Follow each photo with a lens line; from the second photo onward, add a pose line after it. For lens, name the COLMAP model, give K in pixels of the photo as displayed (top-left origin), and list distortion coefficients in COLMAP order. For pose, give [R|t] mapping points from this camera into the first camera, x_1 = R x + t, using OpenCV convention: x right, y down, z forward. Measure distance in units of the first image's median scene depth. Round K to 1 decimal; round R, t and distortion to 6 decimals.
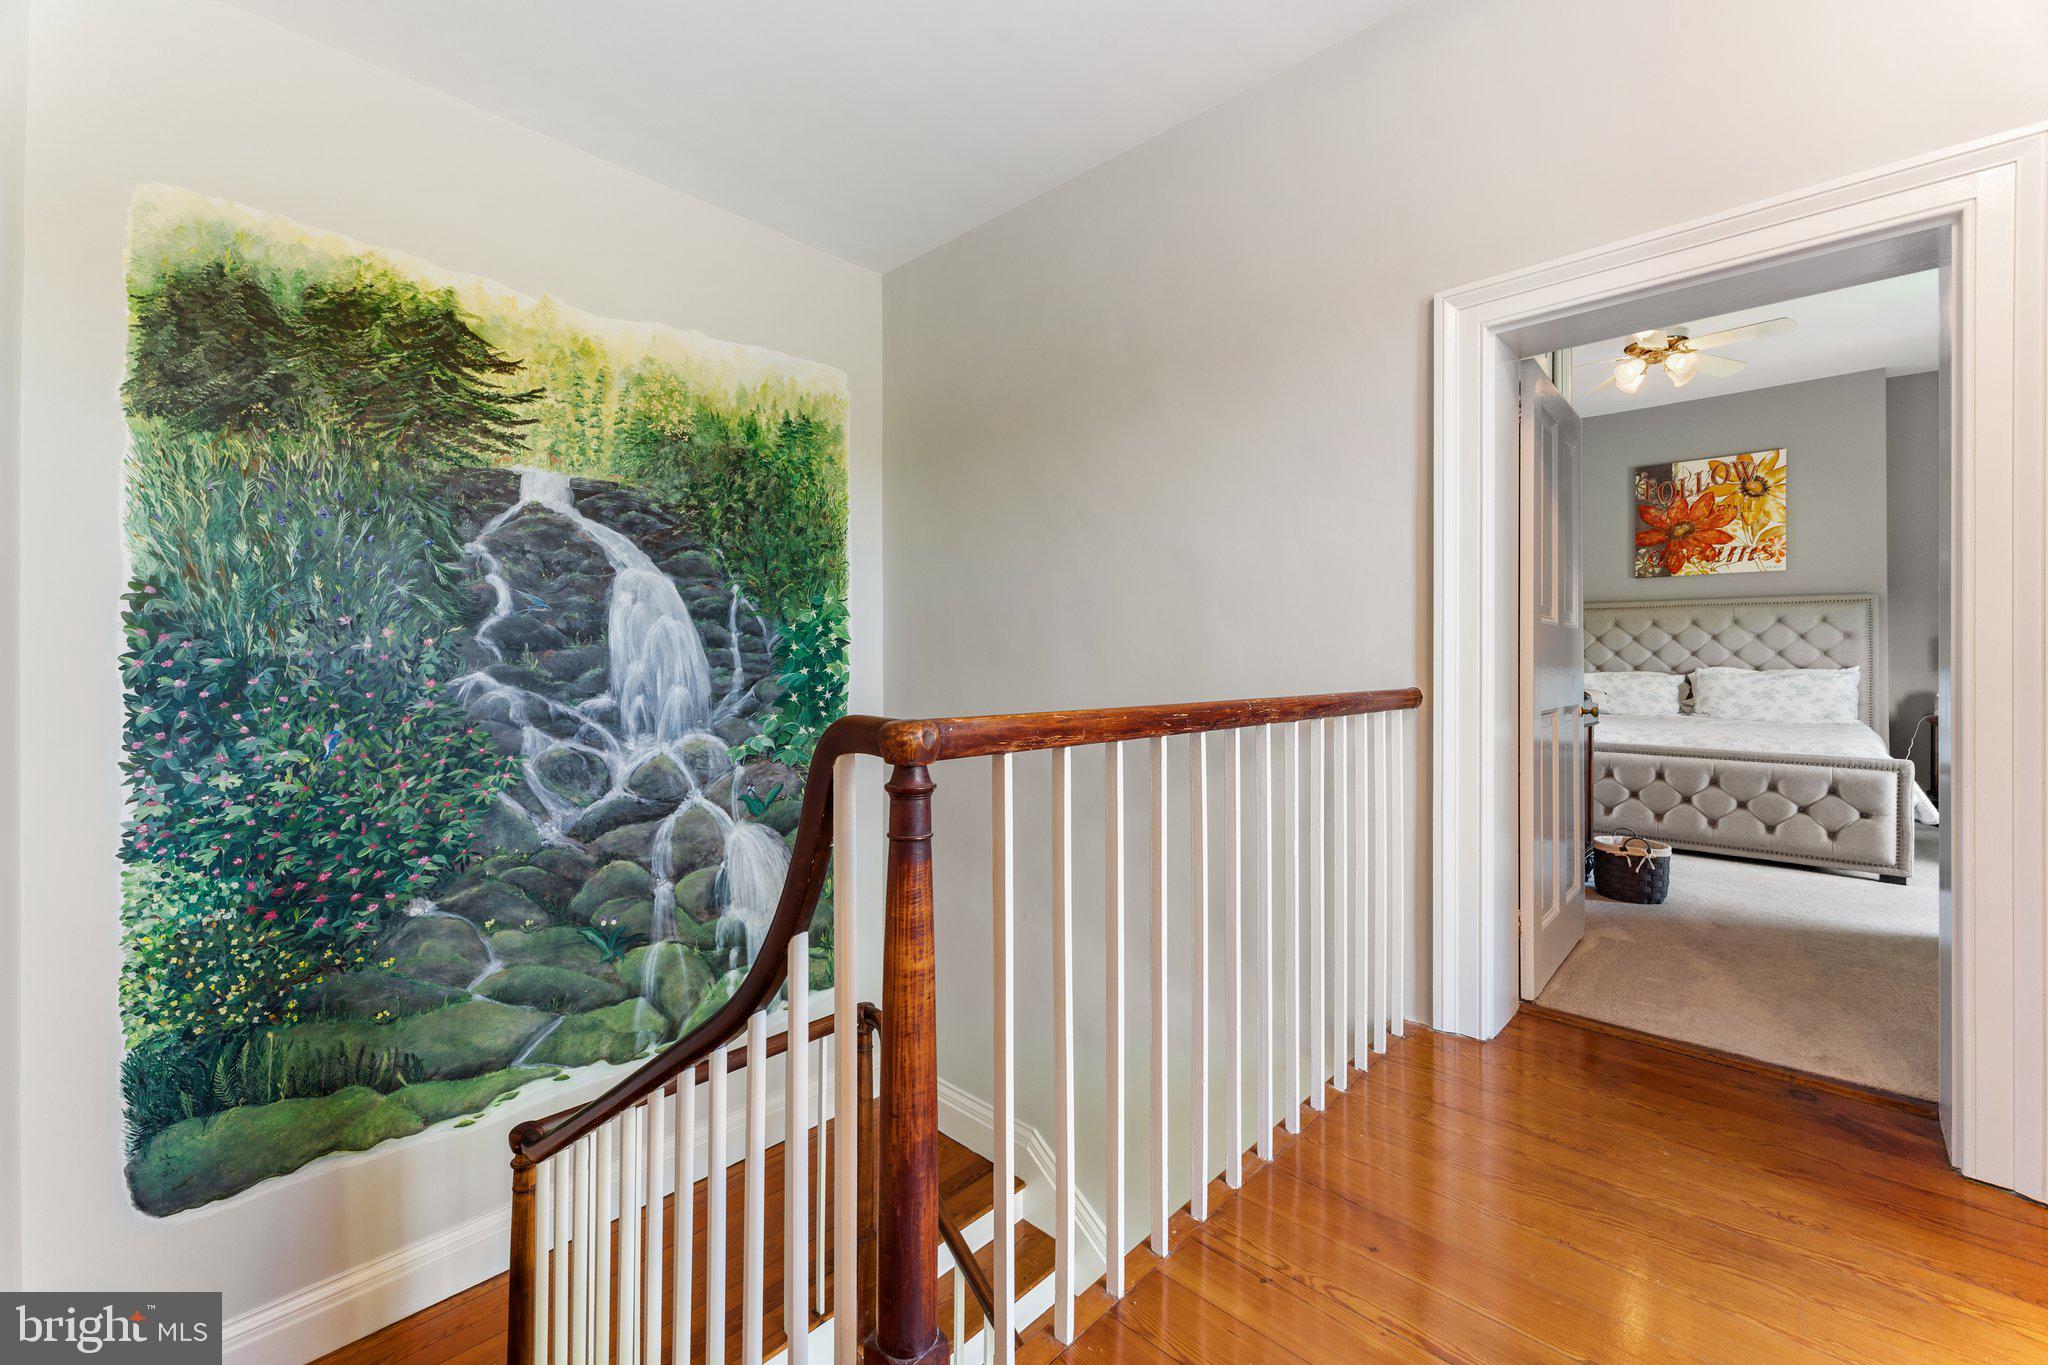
lens RADIAL K [[837.0, 0, 1022.5], [0, 837.0, 667.7], [0, 0, 1]] dist [0.000889, 0.000028]
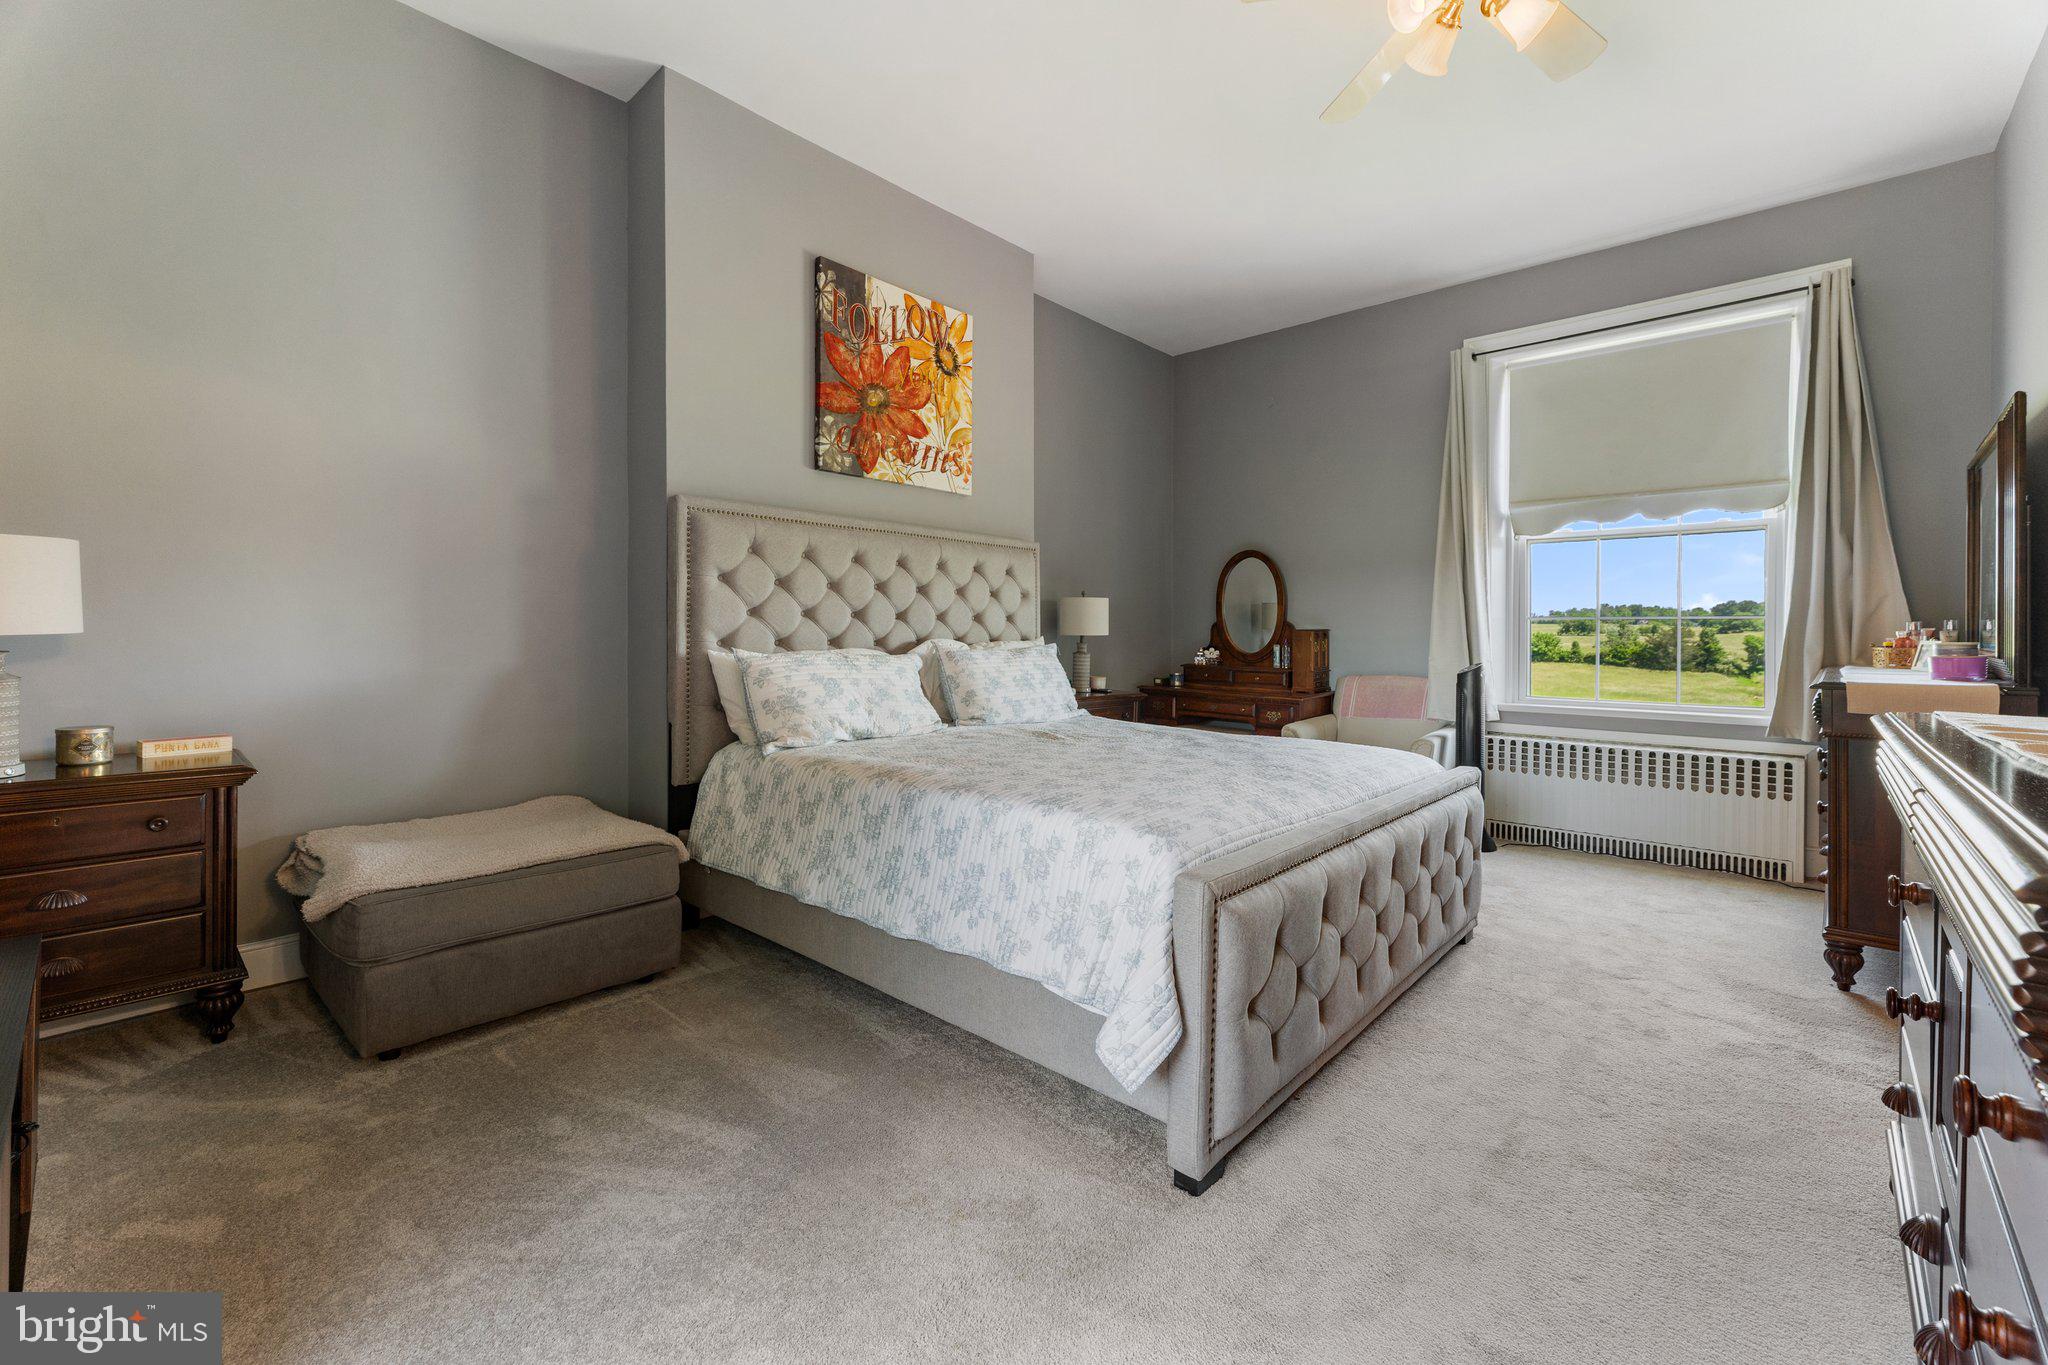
lens RADIAL K [[837.0, 0, 1020.2], [0, 837.0, 639.2], [0, 0, 1]] dist [0.000889, 0.000028]
pose [[-0.001789, -0.012222, 0.999924, 0.223146], [0.001844, 0.999924, 0.012225, -0.007799], [-0.999997, 0.001866, -0.001766, 0.929879]]
